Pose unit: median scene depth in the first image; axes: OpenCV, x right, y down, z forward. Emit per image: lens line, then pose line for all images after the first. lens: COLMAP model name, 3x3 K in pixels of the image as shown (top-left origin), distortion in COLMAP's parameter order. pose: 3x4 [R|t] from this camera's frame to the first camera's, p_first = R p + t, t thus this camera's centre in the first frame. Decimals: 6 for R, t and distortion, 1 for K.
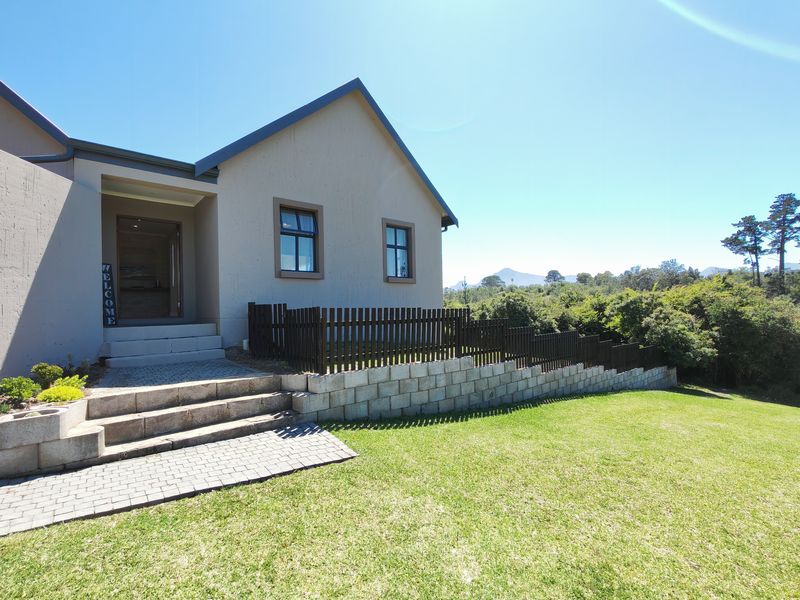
lens RADIAL K [[369.1, 0, 400.7], [0, 369.1, 304.3], [0, 0, 1]] dist [-0.001202, 0.000177]
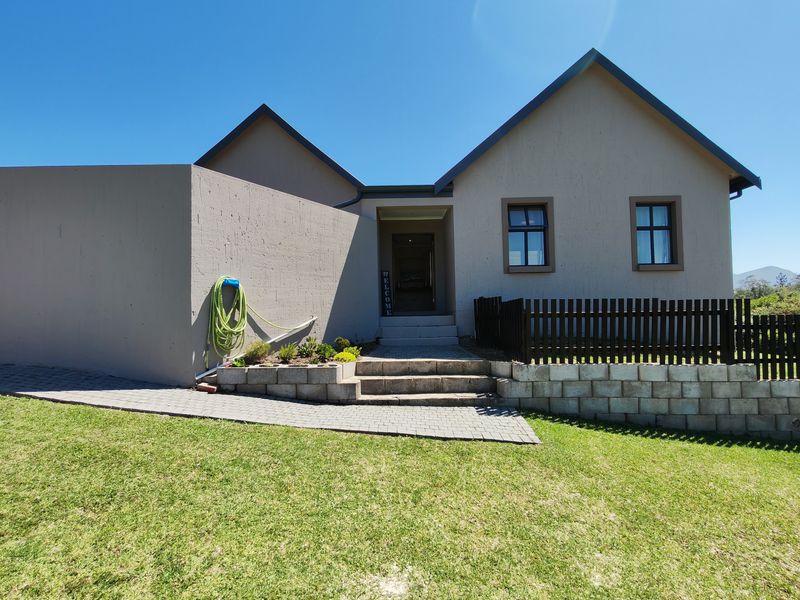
lens RADIAL K [[369.1, 0, 400.7], [0, 369.1, 304.3], [0, 0, 1]] dist [-0.001202, 0.000177]
pose [[0.759074, -0.007064, -0.650966, 0.186596], [0.010712, 0.999941, 0.001640, 0.017802], [0.650917, -0.008218, 0.759105, -0.007912]]
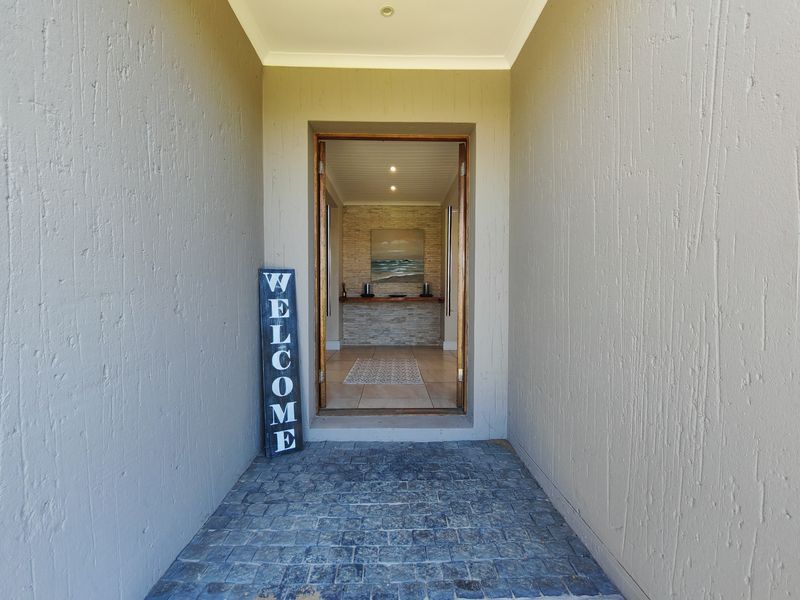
lens RADIAL K [[369.1, 0, 400.7], [0, 369.1, 304.3], [0, 0, 1]] dist [-0.001202, 0.000177]
pose [[0.772292, 0.045995, -0.633601, -0.687097], [-0.010888, 0.998187, 0.059189, -0.136784], [0.635175, -0.038813, 0.771392, 1.120698]]
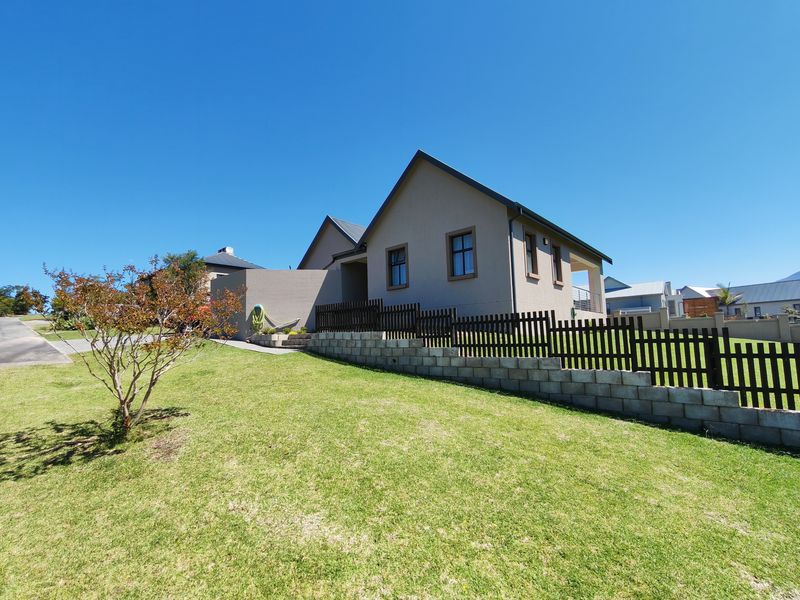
lens RADIAL K [[369.1, 0, 400.7], [0, 369.1, 304.3], [0, 0, 1]] dist [-0.001202, 0.000177]
pose [[0.126084, -0.071161, -0.989464, 2.214306], [0.044046, 0.996842, -0.066079, 0.180522], [0.991041, -0.035250, 0.128820, 1.202211]]
